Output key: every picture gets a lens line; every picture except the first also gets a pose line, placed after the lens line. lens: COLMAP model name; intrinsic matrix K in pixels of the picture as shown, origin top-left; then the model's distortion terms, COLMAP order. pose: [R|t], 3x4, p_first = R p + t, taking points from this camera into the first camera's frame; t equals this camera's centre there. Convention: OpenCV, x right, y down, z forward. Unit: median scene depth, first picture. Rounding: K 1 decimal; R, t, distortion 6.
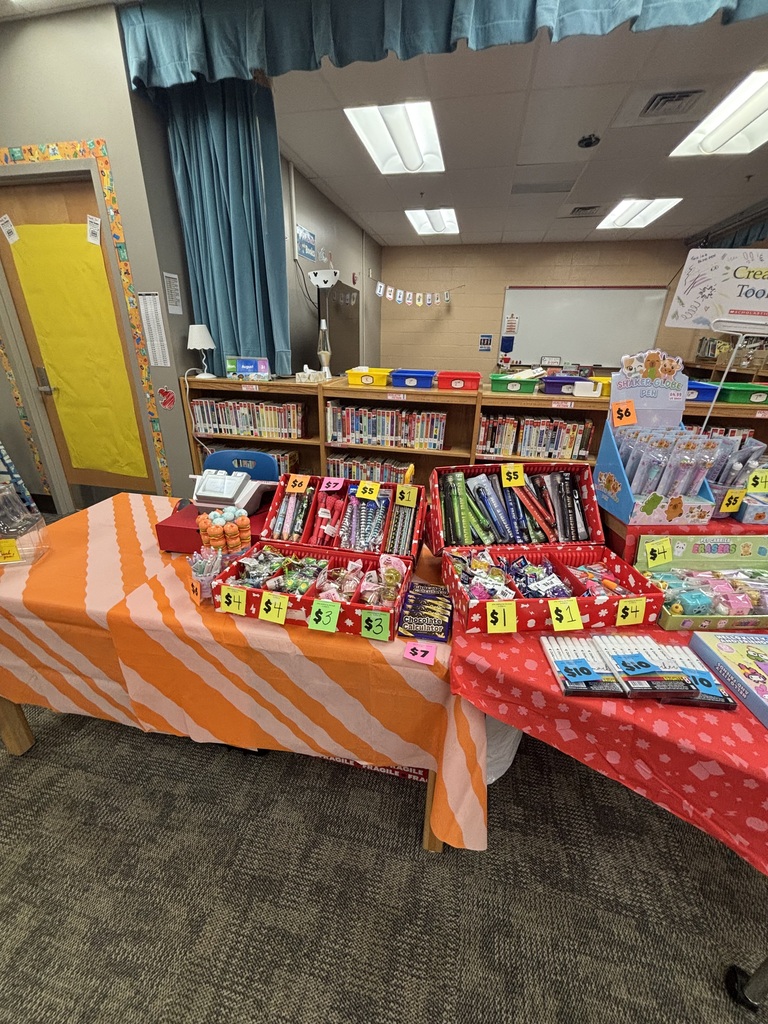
lens RADIAL K [[414.8, 0, 384.9], [0, 414.8, 514.0], [0, 0, 1]] dist [-0.002478, 0.000339]
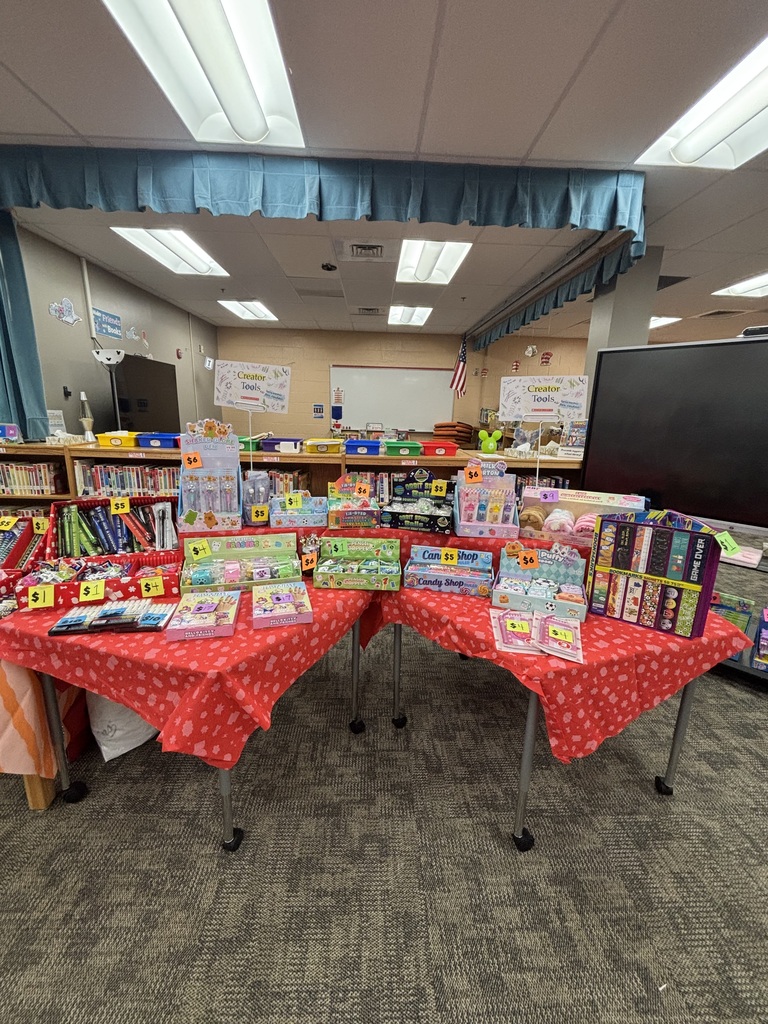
lens RADIAL K [[414.8, 0, 384.9], [0, 414.8, 514.0], [0, 0, 1]] dist [-0.002478, 0.000339]
pose [[0.970571, -0.048996, 0.235780, 0.411153], [0.082569, 0.987441, -0.134695, 0.095271], [-0.226219, 0.150199, 0.962427, -0.259751]]
